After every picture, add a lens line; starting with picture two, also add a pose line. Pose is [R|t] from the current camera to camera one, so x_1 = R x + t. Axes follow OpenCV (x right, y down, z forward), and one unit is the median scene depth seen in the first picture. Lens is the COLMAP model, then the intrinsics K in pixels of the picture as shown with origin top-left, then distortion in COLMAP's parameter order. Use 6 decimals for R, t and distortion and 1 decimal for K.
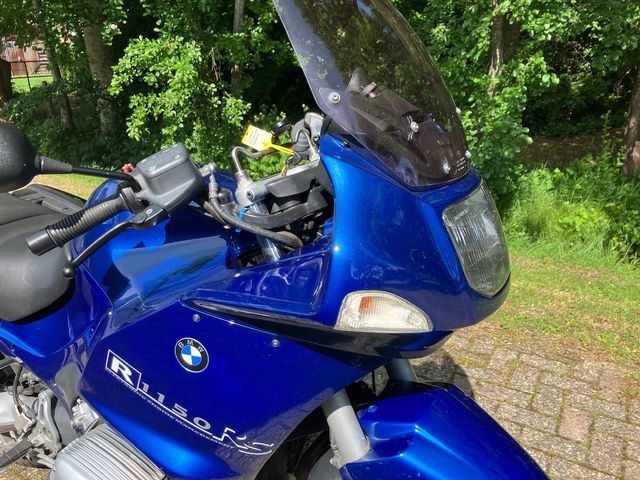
lens RADIAL K [[530.6, 0, 319.8], [0, 530.6, 229.9], [0, 0, 1]] dist [0.025075, -0.033714]
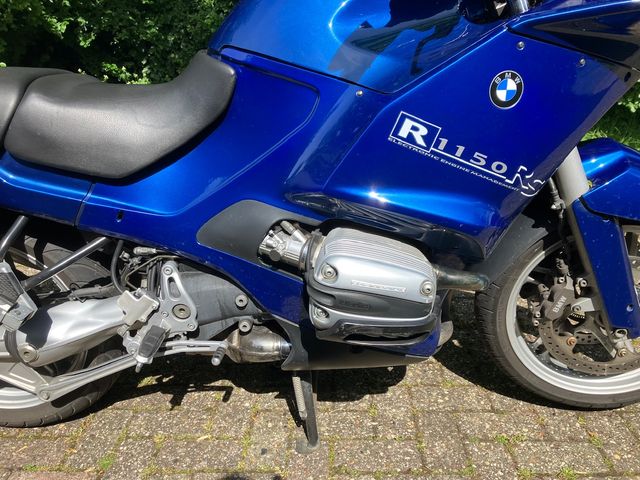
lens RADIAL K [[530.6, 0, 319.2], [0, 530.6, 228.6], [0, 0, 1]] dist [0.025075, -0.033714]
pose [[0.874452, -0.161692, 0.457372, -0.466992], [0.157253, 0.986388, 0.048060, 0.170775], [-0.458918, 0.029897, 0.887976, 0.108187]]
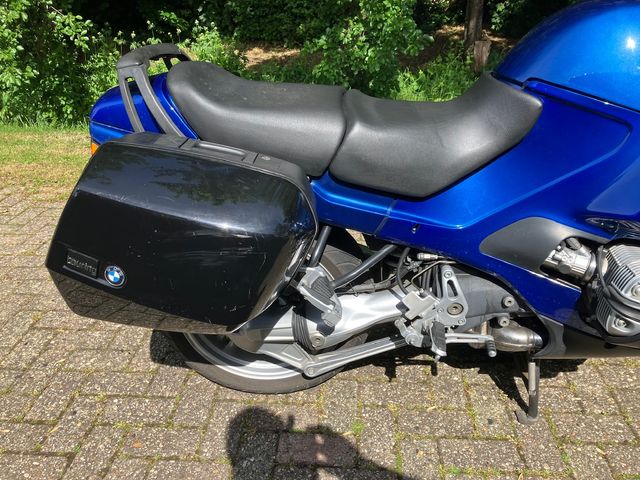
lens RADIAL K [[530.6, 0, 325.9], [0, 530.6, 238.6], [0, 0, 1]] dist [0.025075, -0.033714]
pose [[0.886772, -0.200202, 0.416600, -0.747871], [0.143104, 0.975958, 0.164399, 0.046768], [-0.439497, -0.086168, 0.894102, 0.177032]]
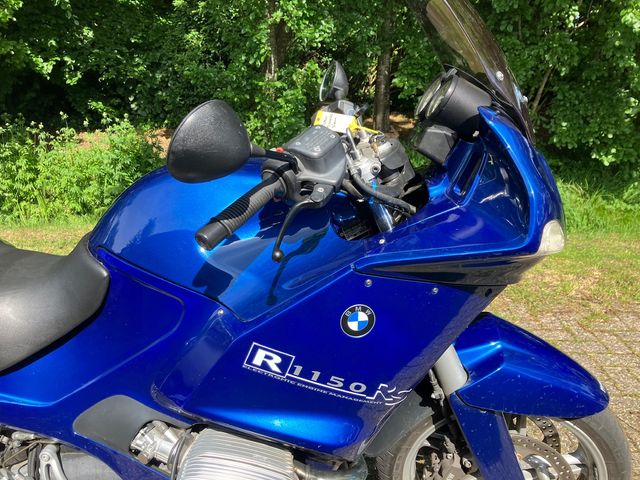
lens RADIAL K [[530.6, 0, 328.6], [0, 530.6, 222.3], [0, 0, 1]] dist [0.025075, -0.033714]
pose [[0.867948, -0.130022, 0.479334, -0.334348], [0.142581, 0.989730, 0.010293, 0.008686], [-0.475749, 0.059410, 0.877572, 0.036575]]
